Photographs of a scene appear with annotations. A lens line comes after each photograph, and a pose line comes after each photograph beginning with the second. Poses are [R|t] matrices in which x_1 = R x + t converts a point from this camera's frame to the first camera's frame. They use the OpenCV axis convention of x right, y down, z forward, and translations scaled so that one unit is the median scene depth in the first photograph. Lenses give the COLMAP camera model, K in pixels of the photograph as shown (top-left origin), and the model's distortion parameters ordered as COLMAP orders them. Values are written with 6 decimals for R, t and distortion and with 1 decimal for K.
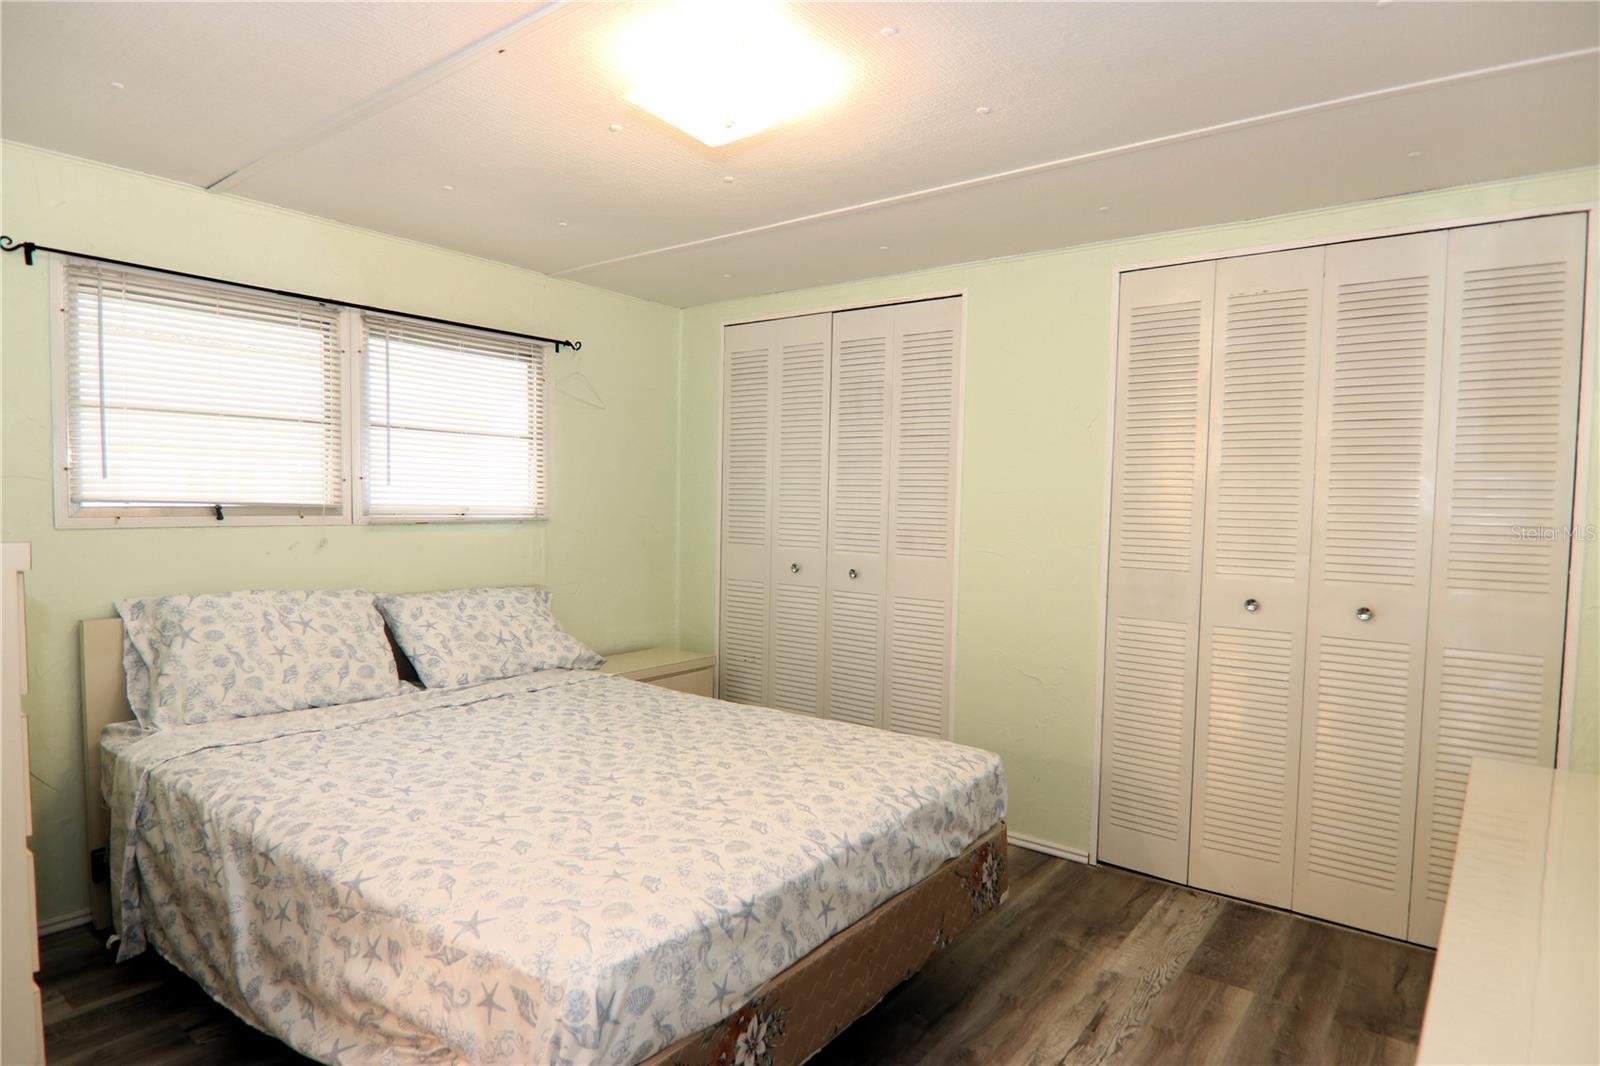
lens RADIAL K [[886.5, 0, 801.6], [0, 886.5, 547.6], [0, 0, 1]] dist [-0.022656, -0.000496]
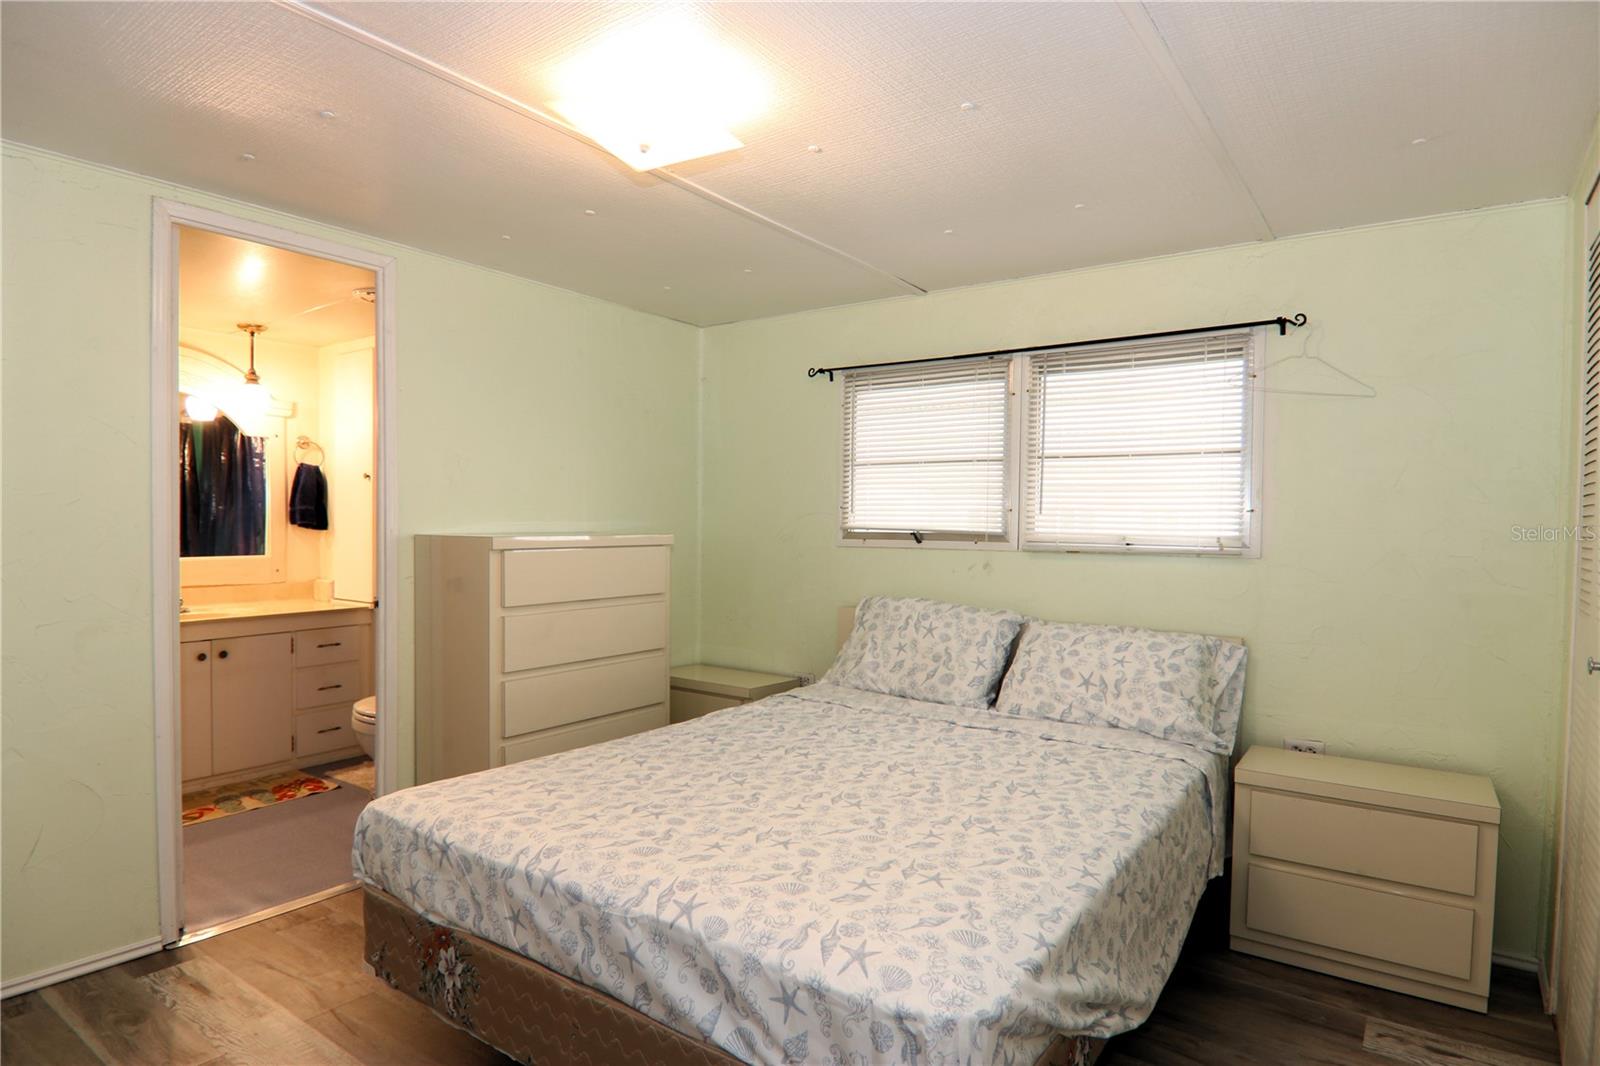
lens RADIAL K [[882.0, 0, 795.7], [0, 882.0, 542.1], [0, 0, 1]] dist [0.002114, -0.001102]
pose [[0.029830, 0.004940, -0.999543, 0.711869], [-0.065697, 0.997835, 0.002971, -0.027643], [0.997394, 0.065578, 0.030090, 0.865124]]
